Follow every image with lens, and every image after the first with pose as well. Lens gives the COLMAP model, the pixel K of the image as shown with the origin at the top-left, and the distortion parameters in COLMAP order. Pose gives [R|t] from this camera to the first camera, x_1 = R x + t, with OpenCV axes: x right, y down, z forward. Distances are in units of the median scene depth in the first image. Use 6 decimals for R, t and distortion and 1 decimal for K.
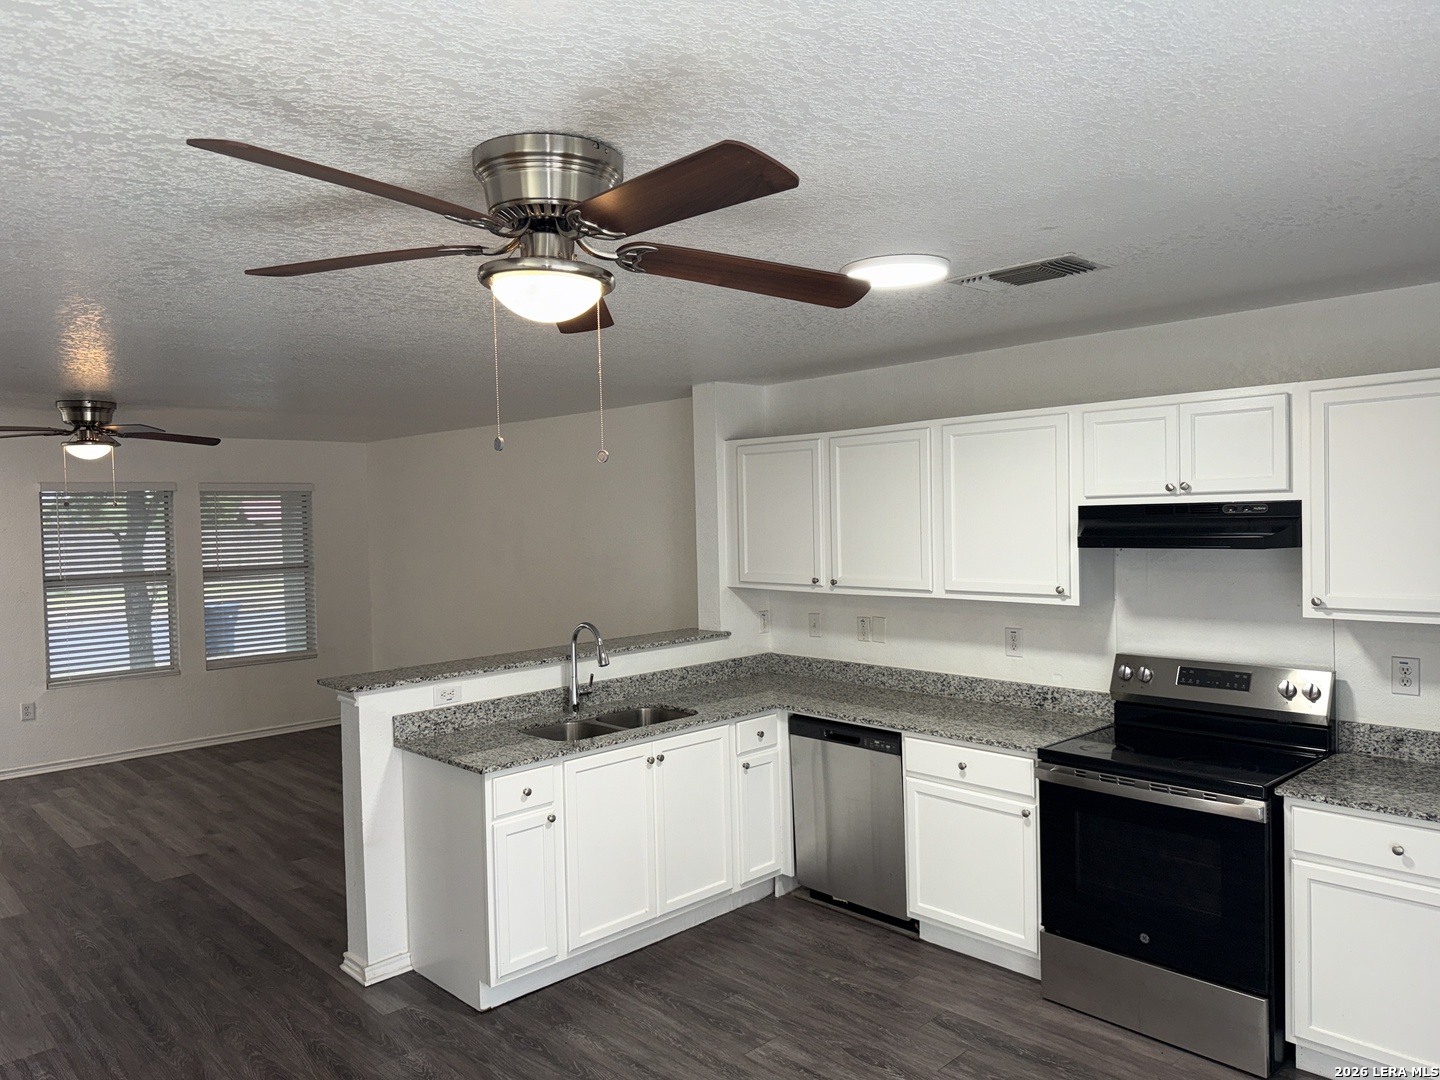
lens RADIAL K [[1013.5, 0, 713.5], [0, 1013.5, 533.7], [0, 0, 1]] dist [0.058307, -0.069803]
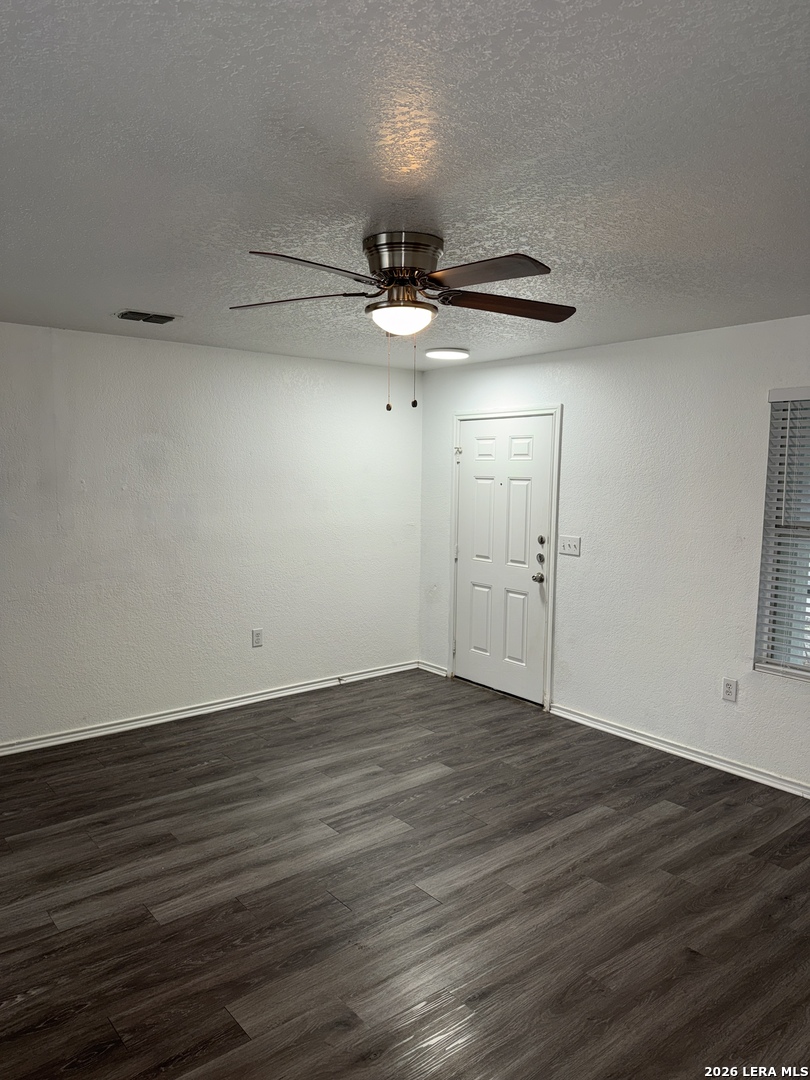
lens RADIAL K [[760.1, 0, 376.4], [0, 760.1, 567.8], [0, 0, 1]] dist [0.058307, -0.069803]
pose [[-0.095829, 0.152233, -0.983688, -0.162090], [-0.021402, 0.987692, 0.154938, -0.002073], [0.995168, 0.035901, -0.091391, 1.412366]]
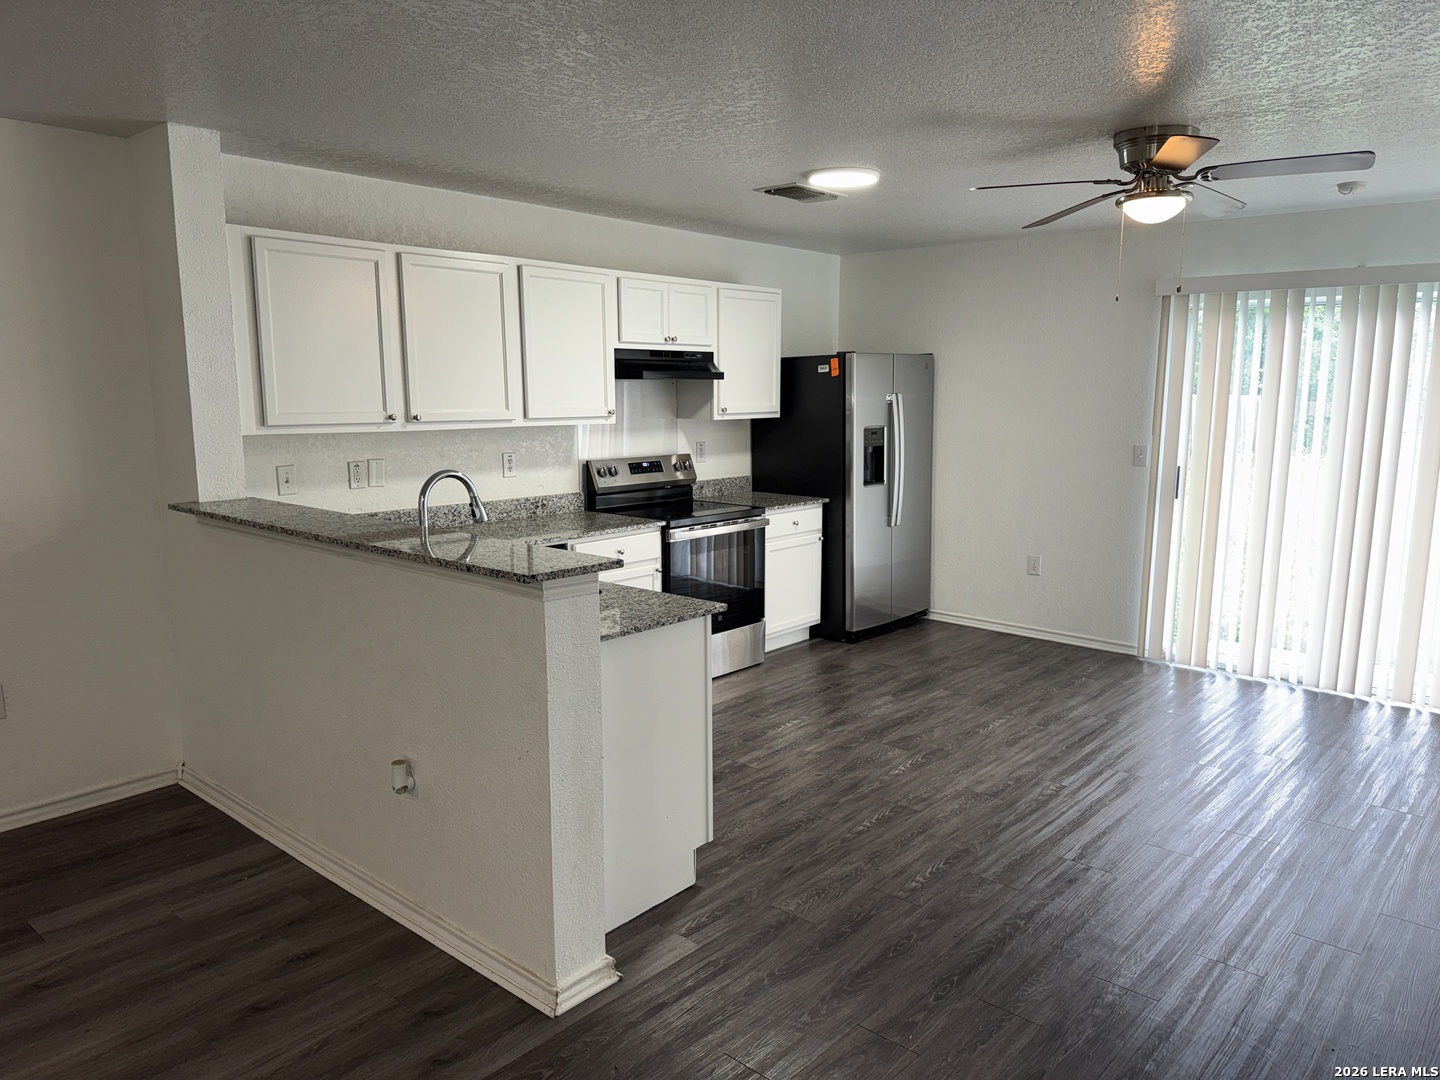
lens RADIAL K [[1013.5, 0, 714.9], [0, 1013.5, 544.5], [0, 0, 1]] dist [0.058307, -0.069803]
pose [[-0.099699, -0.124558, 0.987191, -0.963696], [0.023542, 0.991561, 0.127487, 0.059301], [-0.994739, 0.035951, -0.095926, 0.960334]]
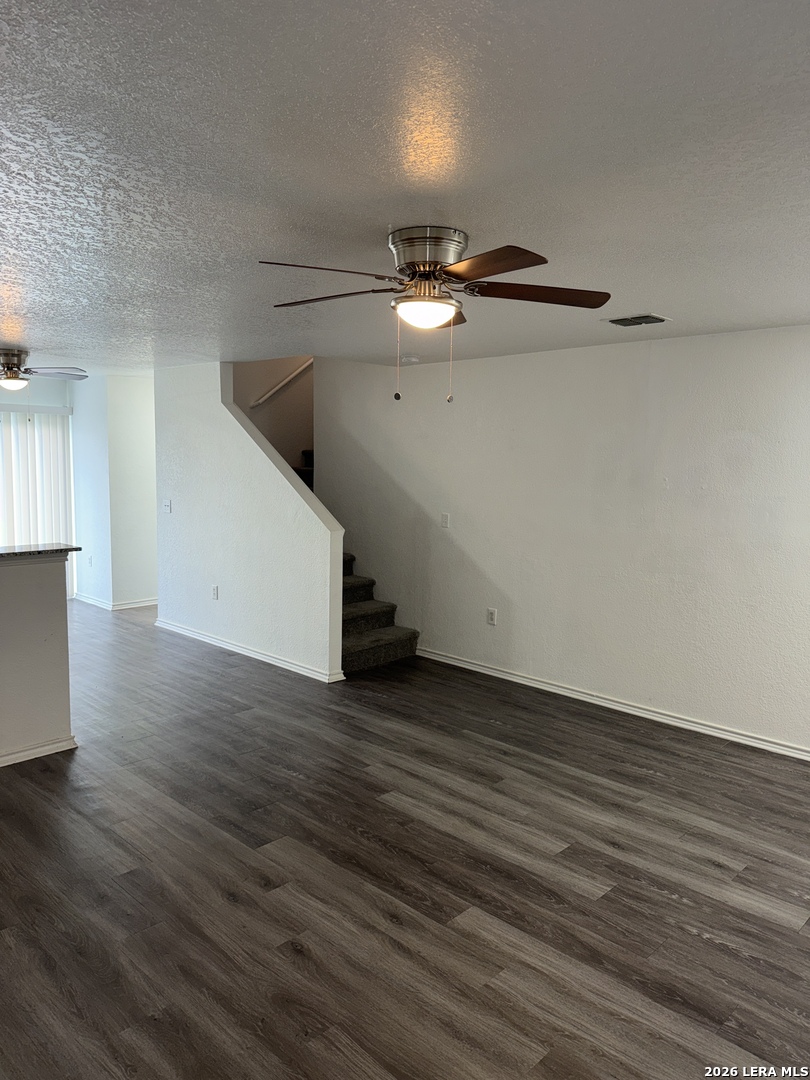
lens RADIAL K [[760.1, 0, 412.6], [0, 760.1, 543.0], [0, 0, 1]] dist [0.058307, -0.069803]
pose [[-0.998595, 0.006344, -0.052607, -0.776791], [-0.000514, 0.991601, 0.129335, 0.001086], [0.052985, 0.129181, -0.990204, 2.048712]]
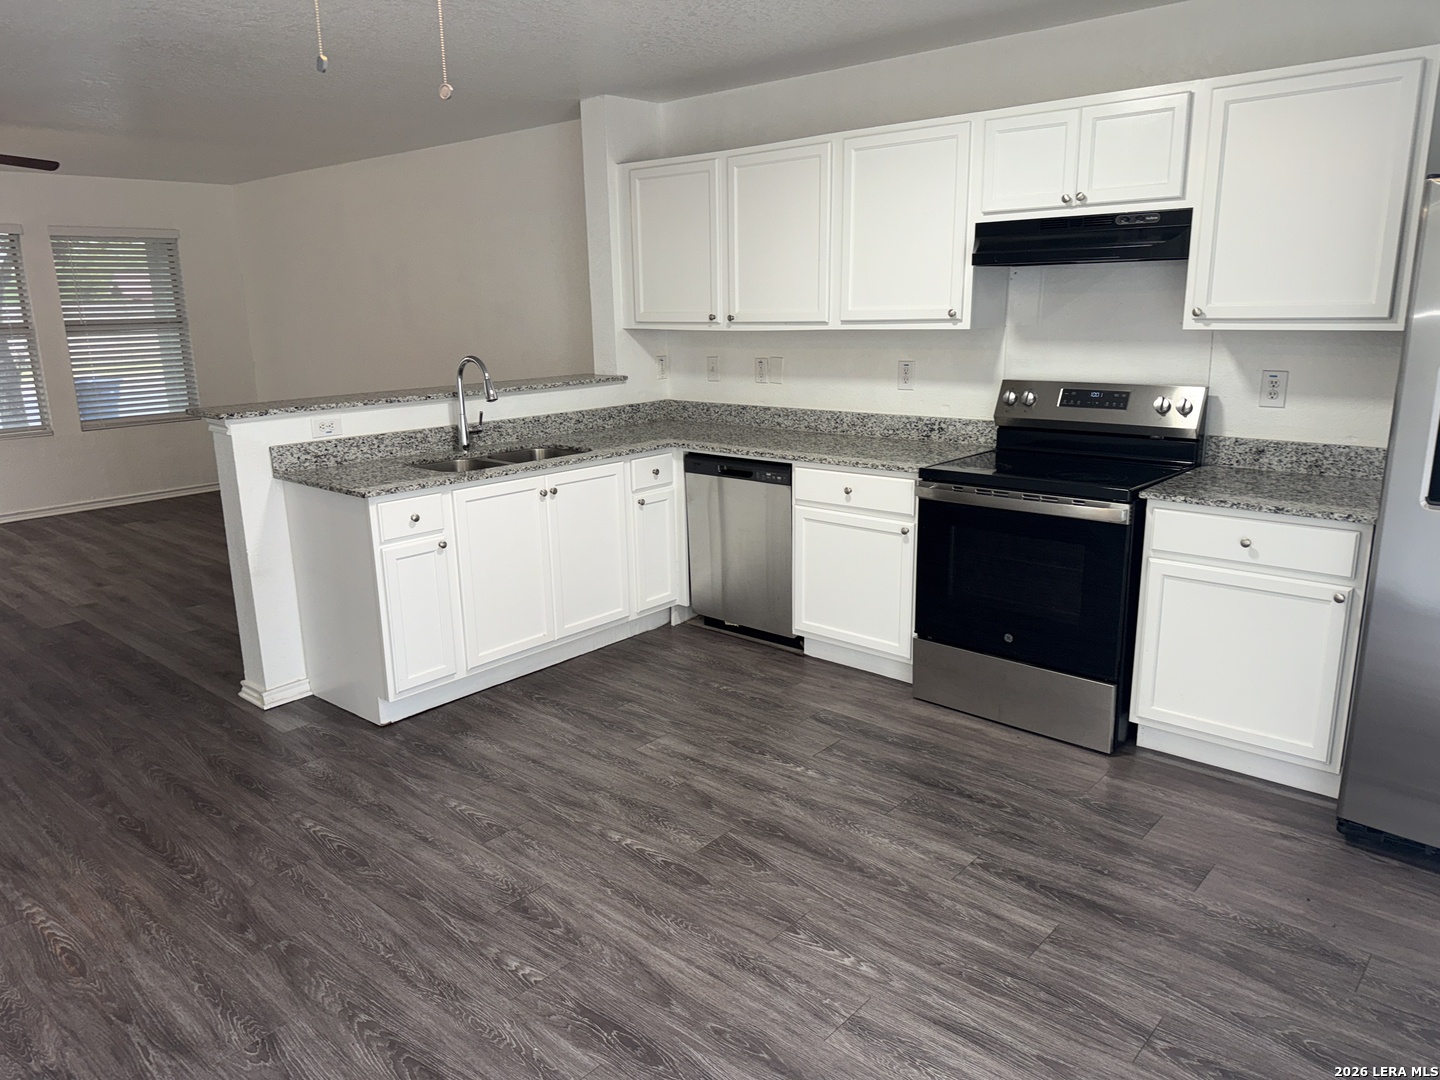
lens RADIAL K [[1013.5, 0, 708.1], [0, 1013.5, 534.2], [0, 0, 1]] dist [0.058307, -0.069803]
pose [[0.997059, -0.013804, 0.075386, 0.024599], [-0.001847, 0.979032, 0.203698, 0.061089], [-0.076617, -0.203238, 0.976127, 0.008116]]
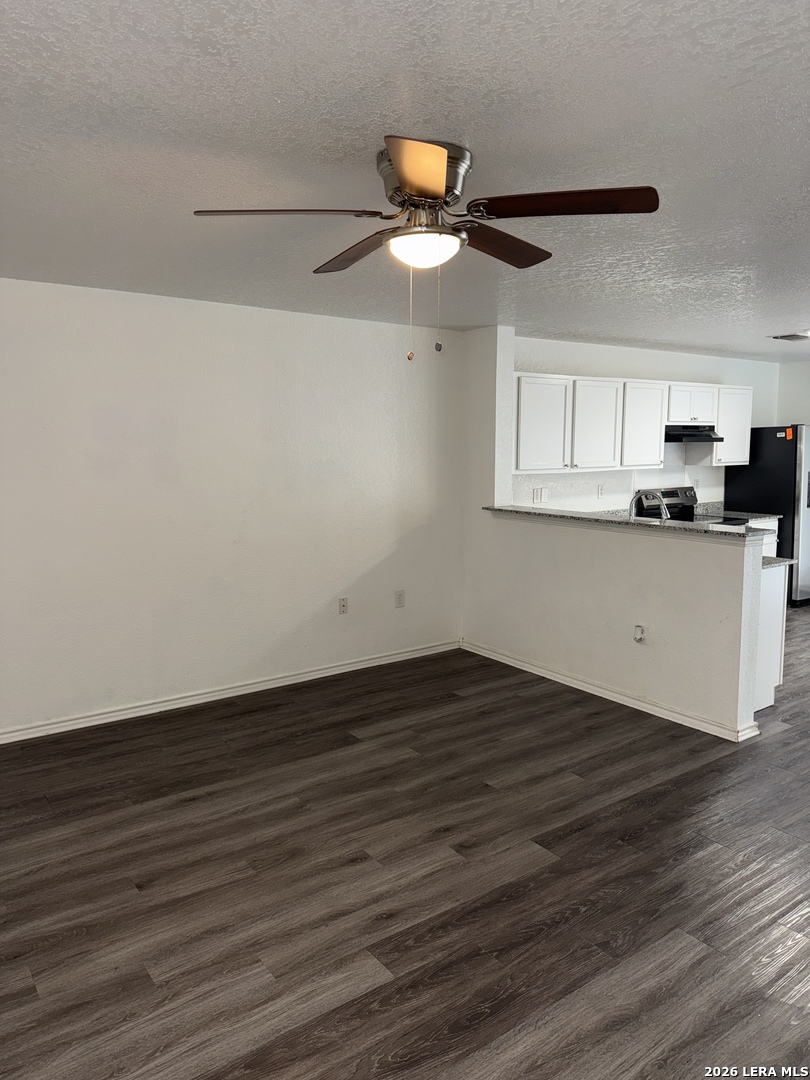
lens RADIAL K [[760.1, 0, 402.6], [0, 760.1, 539.2], [0, 0, 1]] dist [0.058307, -0.069803]
pose [[0.124603, -0.106566, 0.986467, -1.402869], [0.014401, 0.994305, 0.105594, 0.037380], [-0.992102, 0.001049, 0.125428, 1.312881]]
